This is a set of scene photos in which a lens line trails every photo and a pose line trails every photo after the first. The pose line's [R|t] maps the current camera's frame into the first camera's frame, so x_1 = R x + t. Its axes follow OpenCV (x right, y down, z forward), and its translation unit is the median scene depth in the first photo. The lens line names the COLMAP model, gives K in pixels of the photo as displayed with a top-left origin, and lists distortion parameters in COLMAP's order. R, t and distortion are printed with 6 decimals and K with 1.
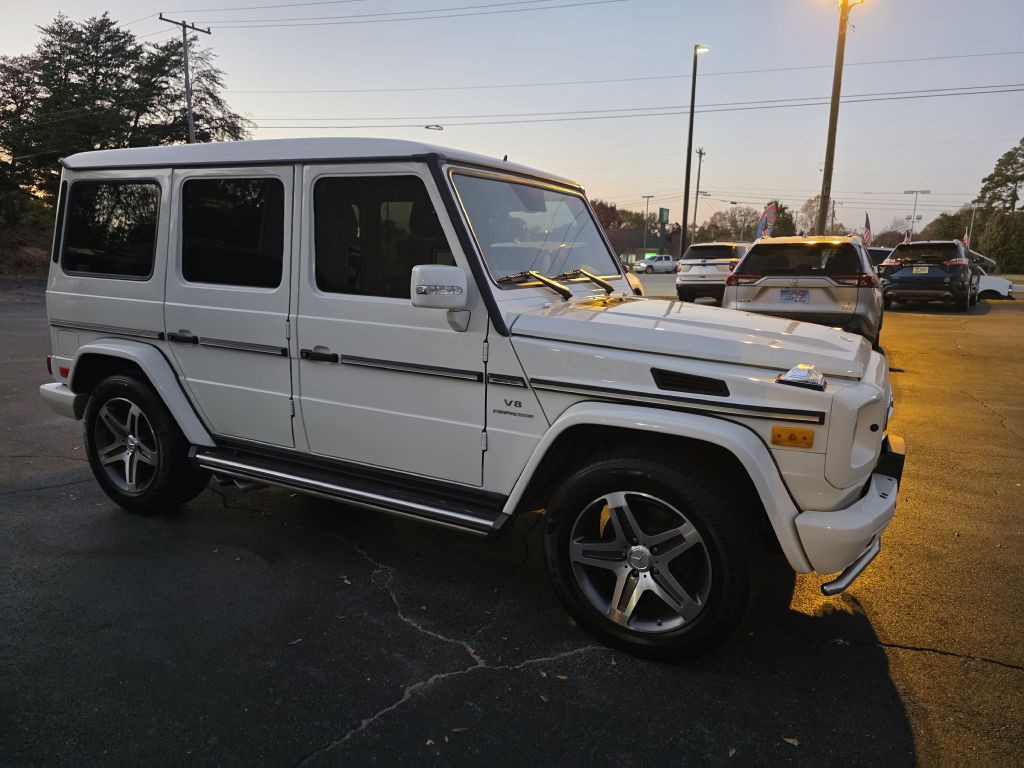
lens RADIAL K [[692.9, 0, 528.6], [0, 692.9, 390.8], [0, 0, 1]] dist [0.055786, -0.049549]
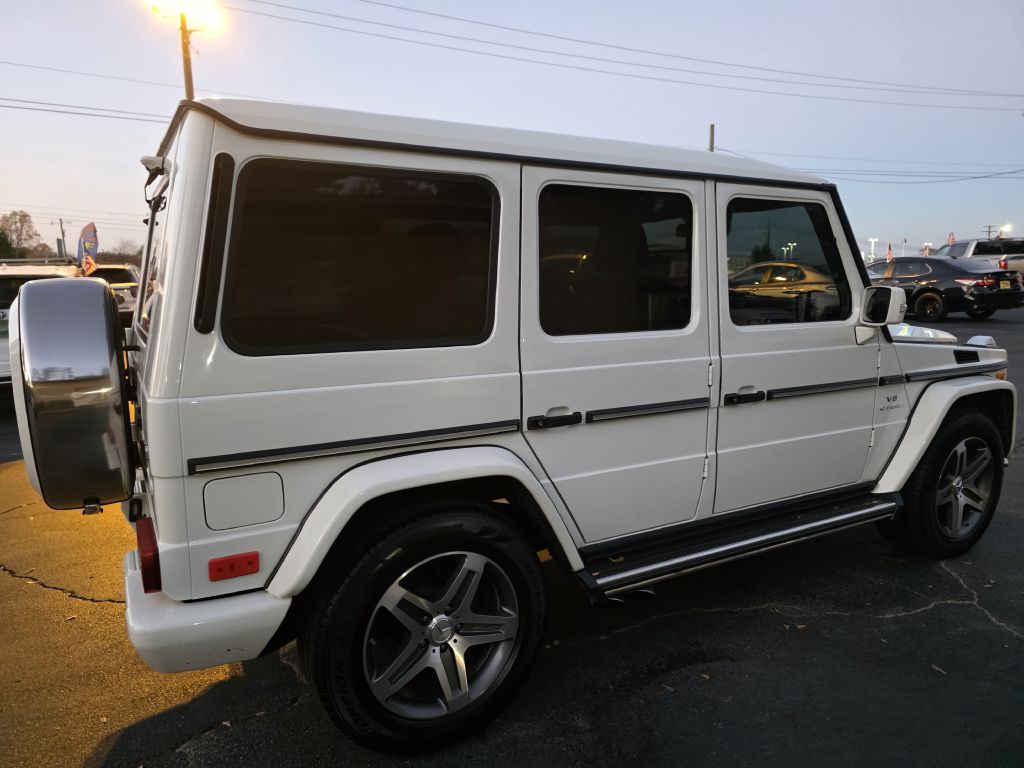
lens RADIAL K [[692.9, 0, 506.2], [0, 692.9, 388.1], [0, 0, 1]] dist [0.055786, -0.049549]
pose [[0.540505, -0.160834, 0.825825, -1.144813], [0.187944, 0.979836, 0.067818, -0.171605], [-0.820080, 0.118553, 0.559833, 0.721027]]
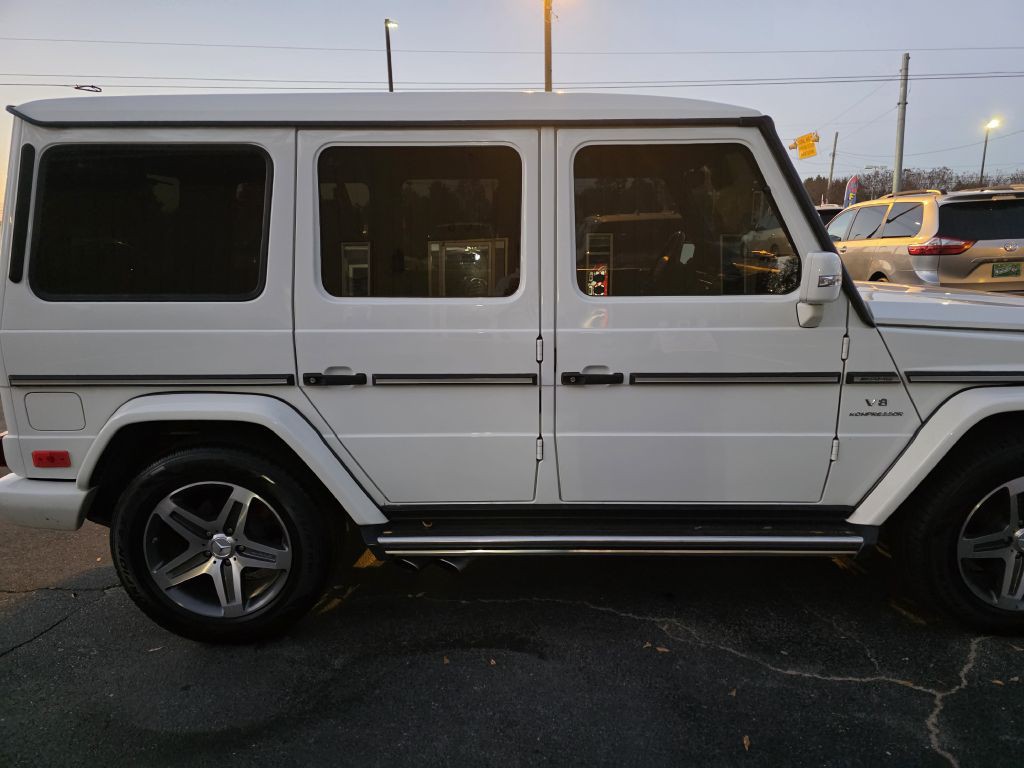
lens RADIAL K [[682.6, 0, 527.9], [0, 682.6, 387.5], [0, 0, 1]] dist [0.033023, -0.028839]
pose [[0.889331, -0.136232, 0.436499, -0.670638], [0.122713, 0.990676, 0.059174, -0.090107], [-0.440490, 0.000939, 0.897757, 0.335401]]
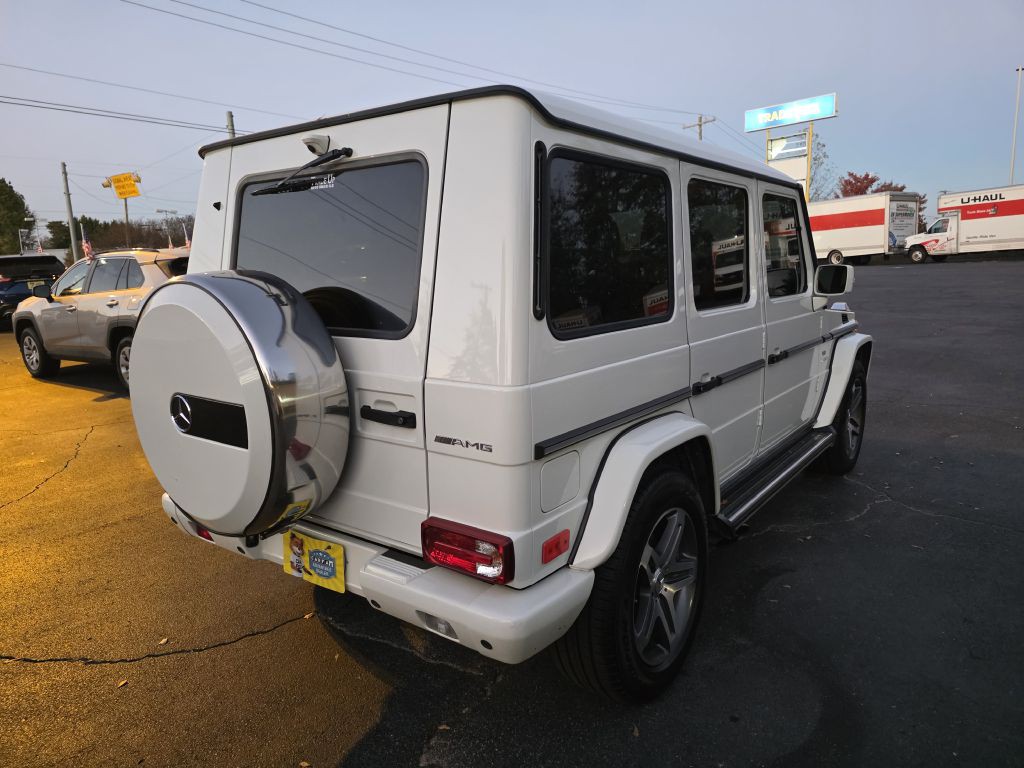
lens RADIAL K [[692.9, 0, 521.5], [0, 692.9, 380.1], [0, 0, 1]] dist [0.055786, -0.049549]
pose [[0.154321, -0.193699, 0.968848, -1.356998], [0.226539, 0.961407, 0.156127, -0.262836], [-0.961699, 0.195388, 0.192246, 1.130112]]
